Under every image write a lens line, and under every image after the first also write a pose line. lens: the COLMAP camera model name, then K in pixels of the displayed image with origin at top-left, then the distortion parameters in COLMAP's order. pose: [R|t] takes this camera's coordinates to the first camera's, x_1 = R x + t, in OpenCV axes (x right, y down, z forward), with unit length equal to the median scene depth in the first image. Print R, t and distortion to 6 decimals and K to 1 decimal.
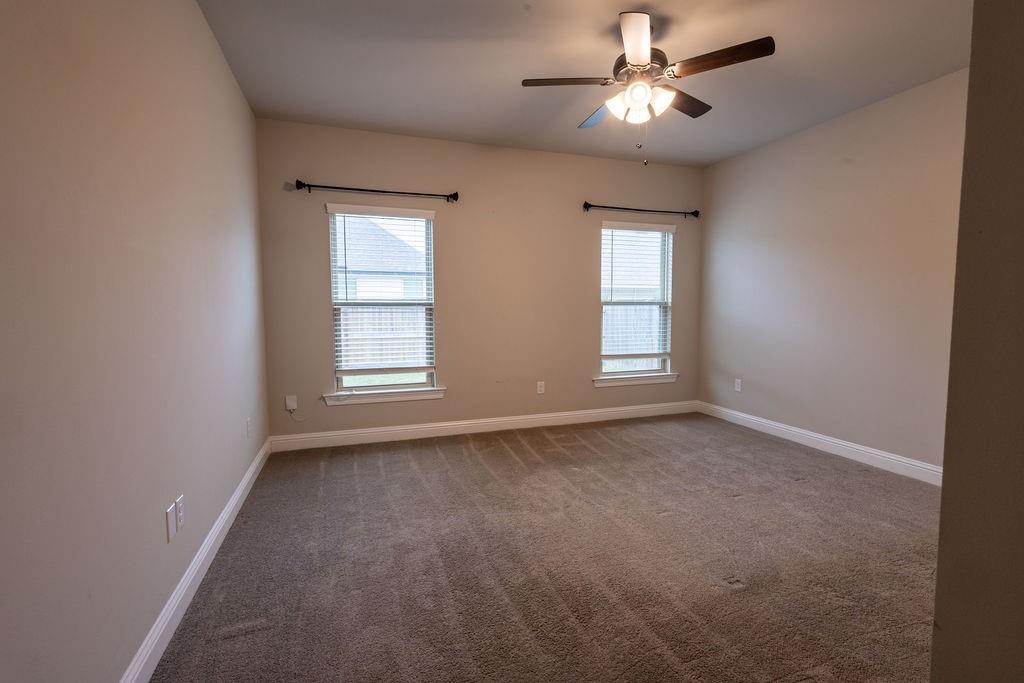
lens RADIAL K [[476.0, 0, 514.6], [0, 476.0, 338.6], [0, 0, 1]] dist [0.008227, 0.001794]
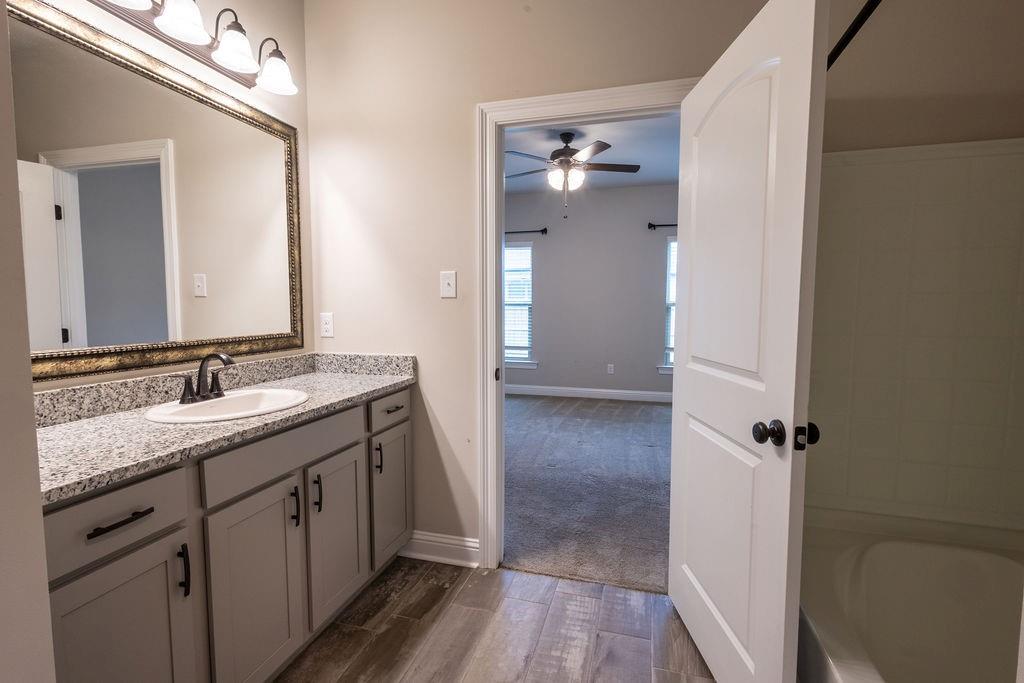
lens RADIAL K [[476.0, 0, 510.2], [0, 476.0, 341.8], [0, 0, 1]] dist [0.008227, 0.001794]
pose [[0.813422, 0.050125, -0.579511, 0.626599], [-0.045855, 0.998705, 0.022019, 0.013360], [0.579864, 0.008663, 0.814667, -0.237669]]
